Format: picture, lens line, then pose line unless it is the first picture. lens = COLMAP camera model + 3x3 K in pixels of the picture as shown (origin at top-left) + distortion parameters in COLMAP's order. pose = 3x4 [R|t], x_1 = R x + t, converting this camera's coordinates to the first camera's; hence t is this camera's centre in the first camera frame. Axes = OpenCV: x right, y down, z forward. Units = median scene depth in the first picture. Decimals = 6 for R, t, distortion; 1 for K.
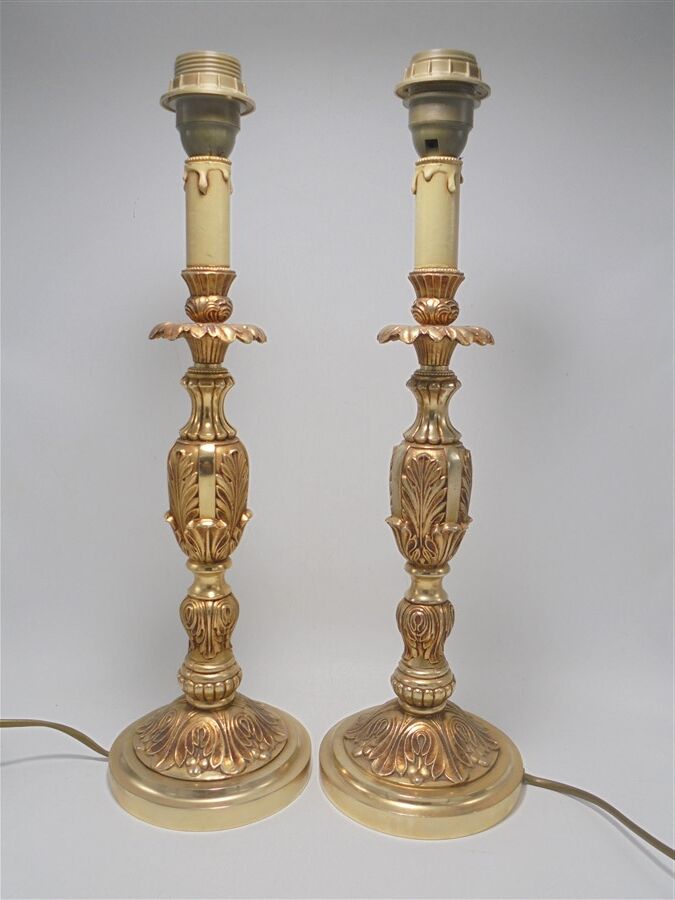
lens RADIAL K [[765.9, 0, 337.5], [0, 765.9, 450.0], [0, 0, 1]] dist [-0.119387, 0.130149]
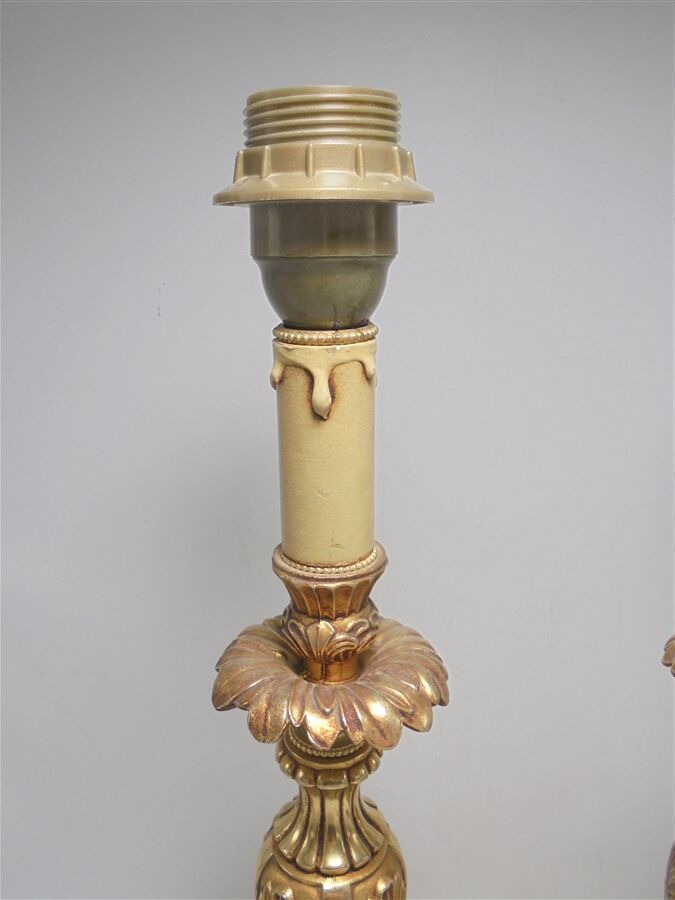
lens RADIAL K [[765.9, 0, 337.5], [0, 765.9, 450.0], [0, 0, 1]] dist [-0.119387, 0.130149]
pose [[0.999428, -0.019677, -0.027496, -0.147727], [0.022250, 0.995071, 0.096636, -0.343190], [0.025459, -0.097192, 0.994940, 0.518548]]
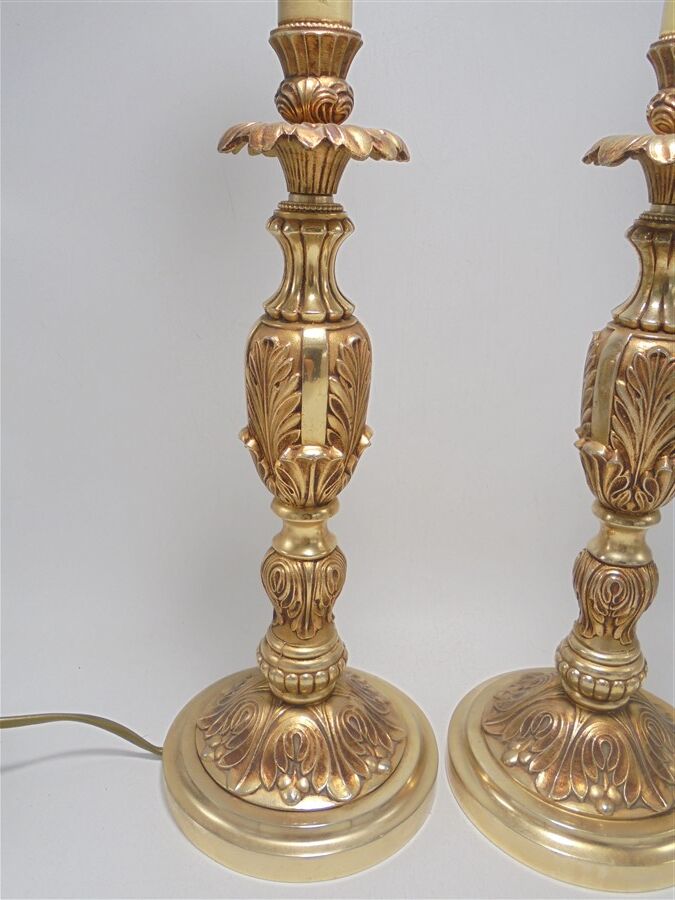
lens RADIAL K [[765.9, 0, 337.5], [0, 765.9, 450.0], [0, 0, 1]] dist [-0.119387, 0.130149]
pose [[0.999872, 0.003550, 0.015575, -0.158382], [-0.006400, 0.982341, 0.186988, -0.026055], [-0.014636, -0.187064, 0.982239, 0.362550]]
